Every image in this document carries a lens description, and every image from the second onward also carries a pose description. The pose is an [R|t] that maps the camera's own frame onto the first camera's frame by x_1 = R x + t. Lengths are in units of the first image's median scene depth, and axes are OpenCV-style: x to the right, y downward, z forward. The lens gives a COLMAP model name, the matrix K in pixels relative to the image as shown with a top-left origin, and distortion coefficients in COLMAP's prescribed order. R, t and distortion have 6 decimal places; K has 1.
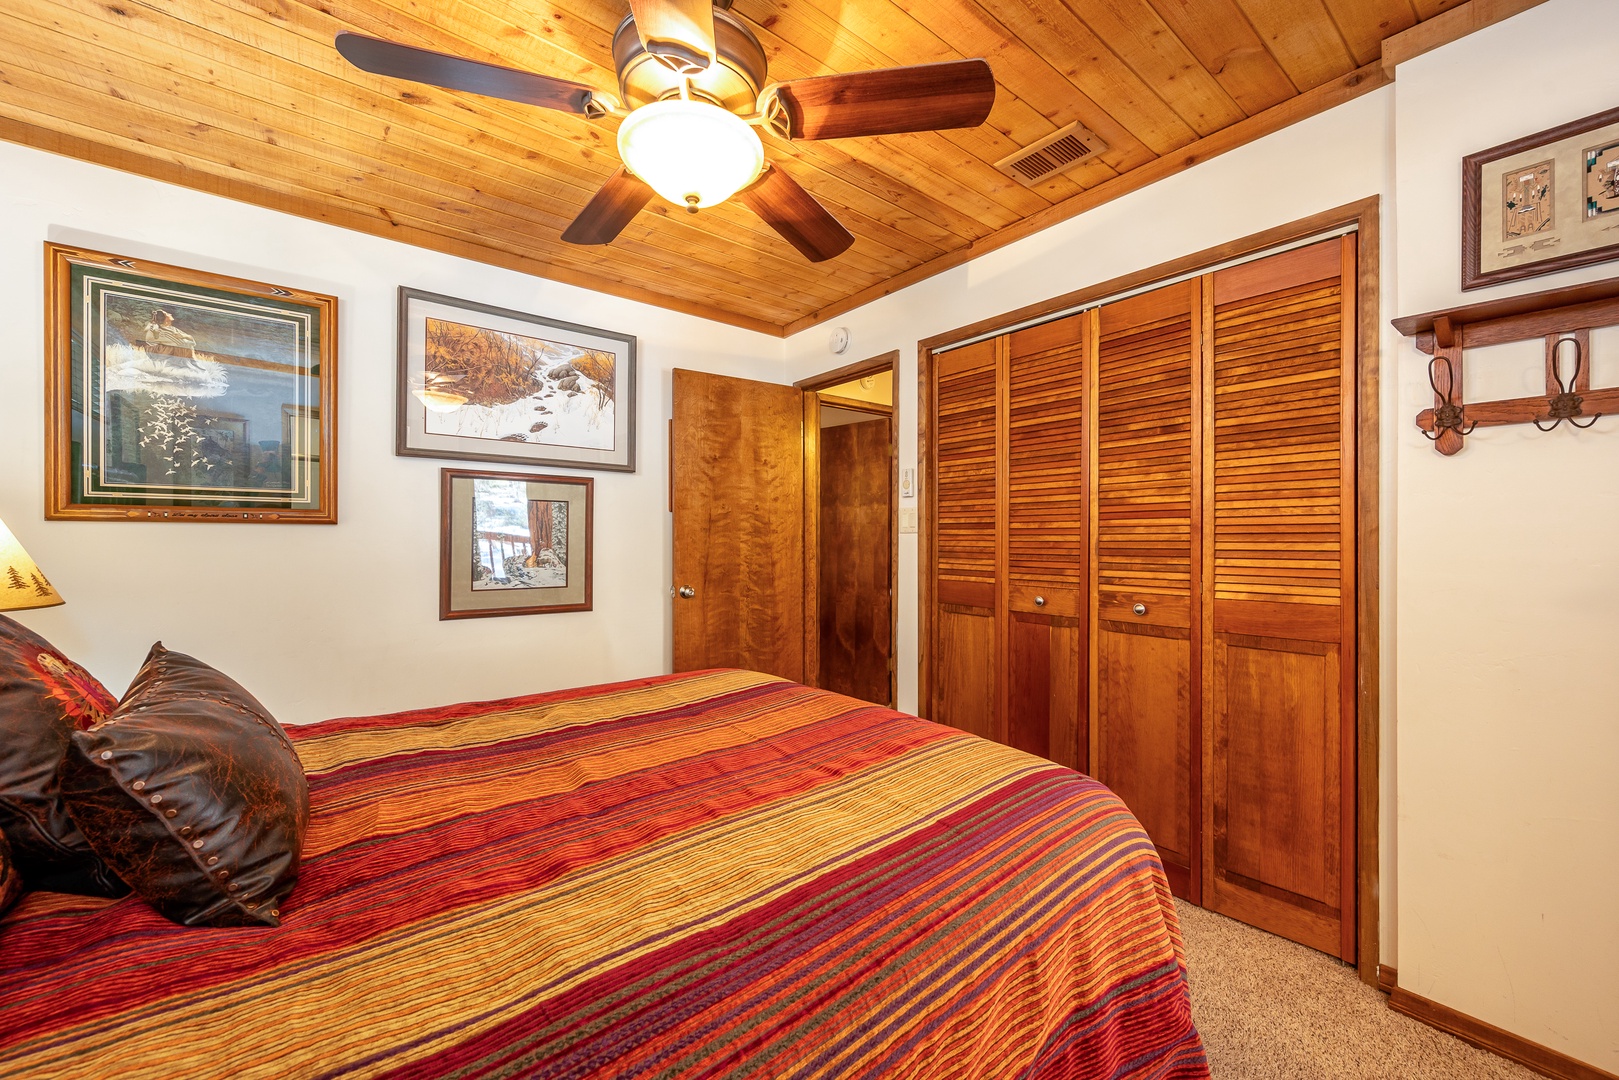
lens RADIAL K [[625.6, 0, 817.2], [0, 625.6, 535.6], [0, 0, 1]] dist [0.000391, -0.000073]
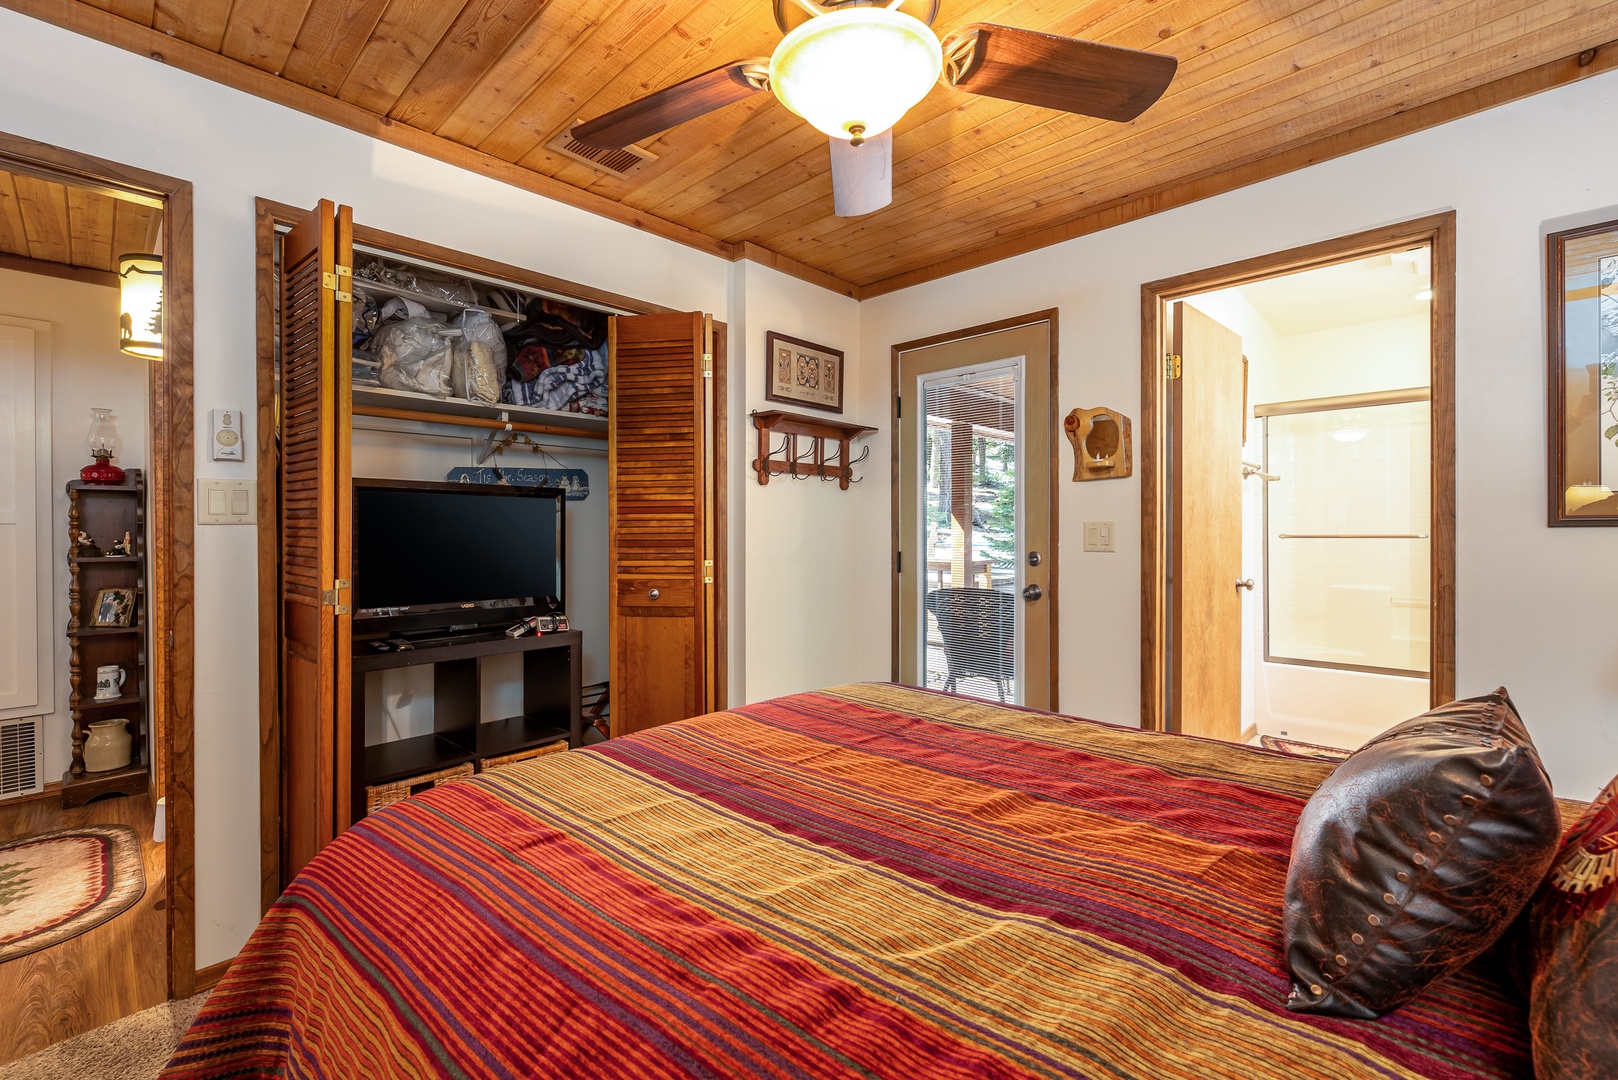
lens RADIAL K [[679.5, 0, 809.7], [0, 679.5, 523.0], [0, 0, 1]] dist [0.000917, -0.000073]
pose [[-0.112615, 0.006108, 0.993620, -0.713171], [-0.000218, 0.999981, -0.006171, -0.002170], [-0.993639, -0.000911, -0.112611, 0.757506]]
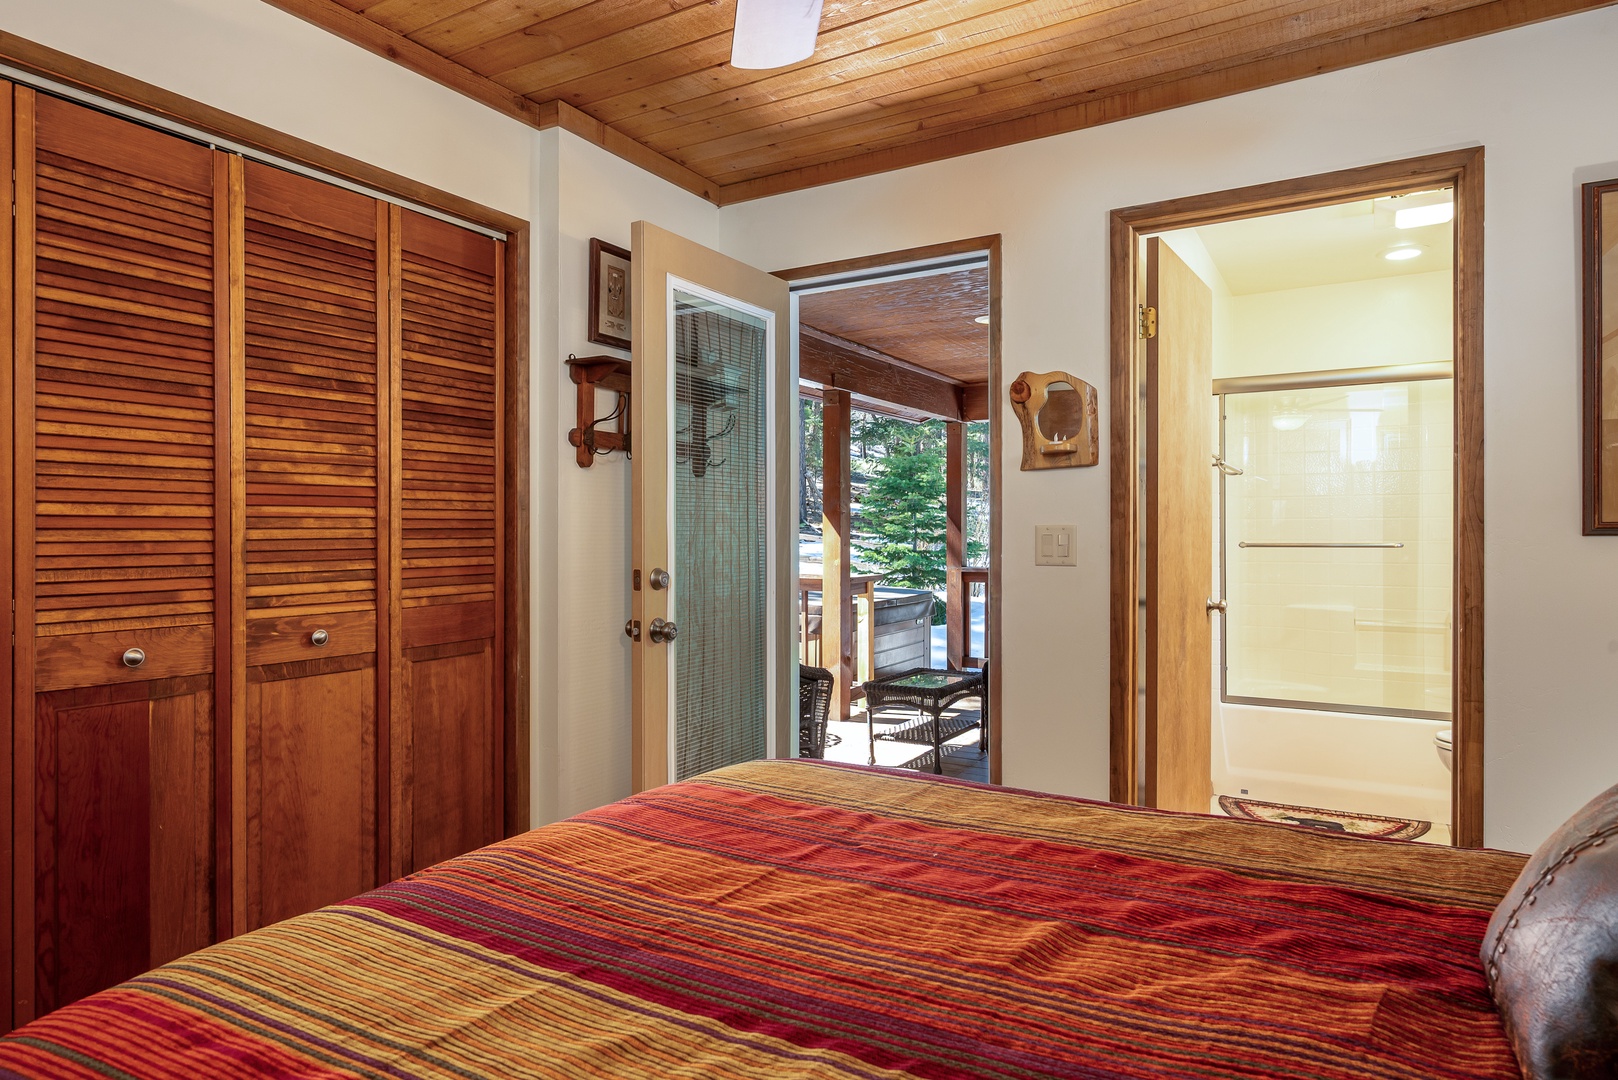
lens RADIAL K [[934.4, 0, 810.7], [0, 934.4, 527.0], [0, 0, 1]] dist [0.001433, -0.000093]
pose [[-0.325905, 0.002276, 0.945400, -0.632691], [-0.005273, 0.999977, -0.004225, -0.002914], [-0.945388, -0.006362, -0.325885, 0.820487]]
